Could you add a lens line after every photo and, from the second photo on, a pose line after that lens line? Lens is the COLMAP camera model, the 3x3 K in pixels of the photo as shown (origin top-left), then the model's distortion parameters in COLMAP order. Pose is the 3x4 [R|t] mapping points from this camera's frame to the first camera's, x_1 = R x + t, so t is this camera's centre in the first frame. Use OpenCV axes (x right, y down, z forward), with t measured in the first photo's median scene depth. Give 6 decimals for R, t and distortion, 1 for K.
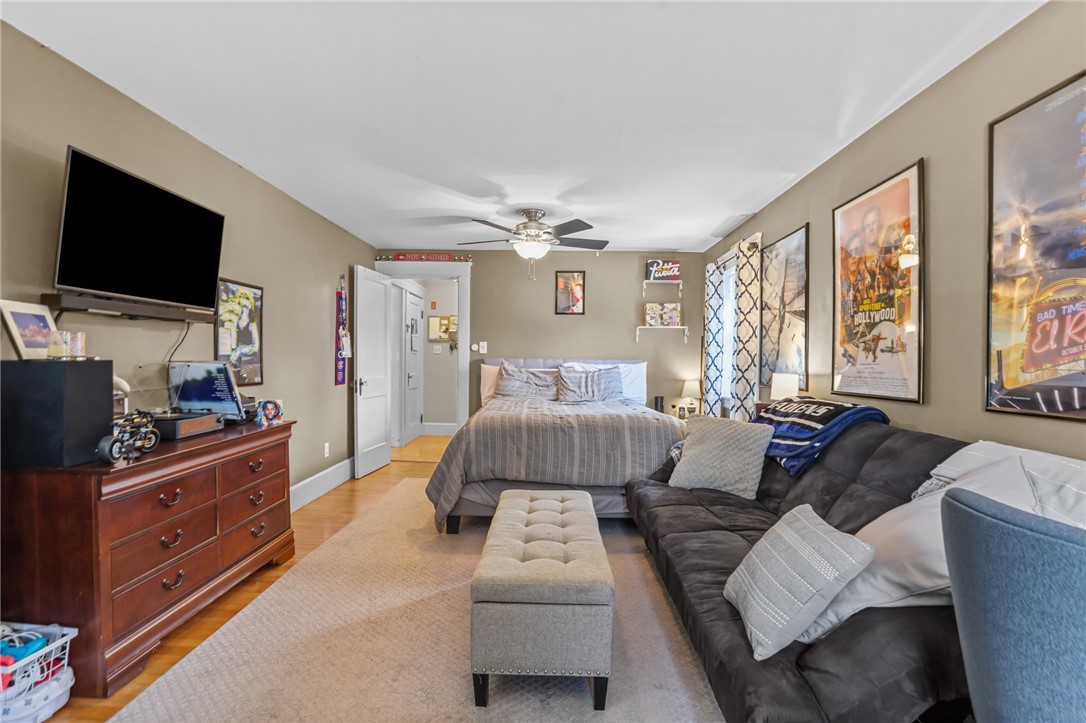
lens RADIAL K [[509.6, 0, 534.5], [0, 509.6, 366.6], [0, 0, 1]] dist [-0.067823, 0.024142]
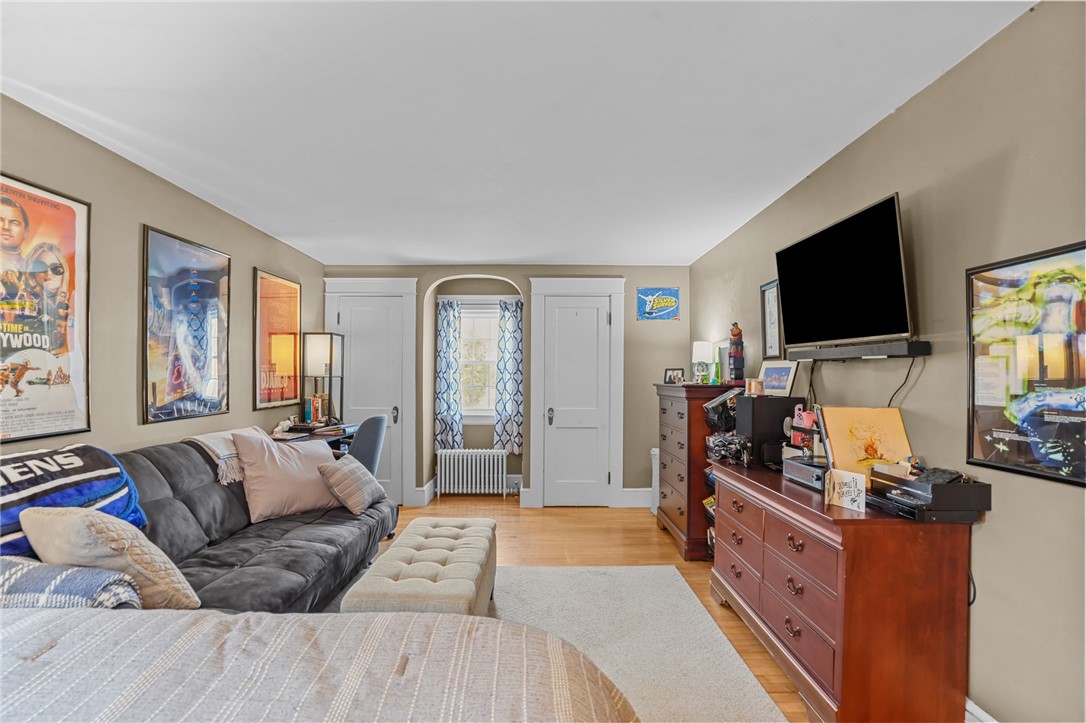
lens RADIAL K [[509.6, 0, 534.5], [0, 509.6, 366.6], [0, 0, 1]] dist [-0.067823, 0.024142]
pose [[-0.999643, -0.013859, -0.022852, -0.141875], [-0.013943, 0.999897, 0.003543, -0.073842], [0.022800, 0.003860, -0.999733, 1.828737]]
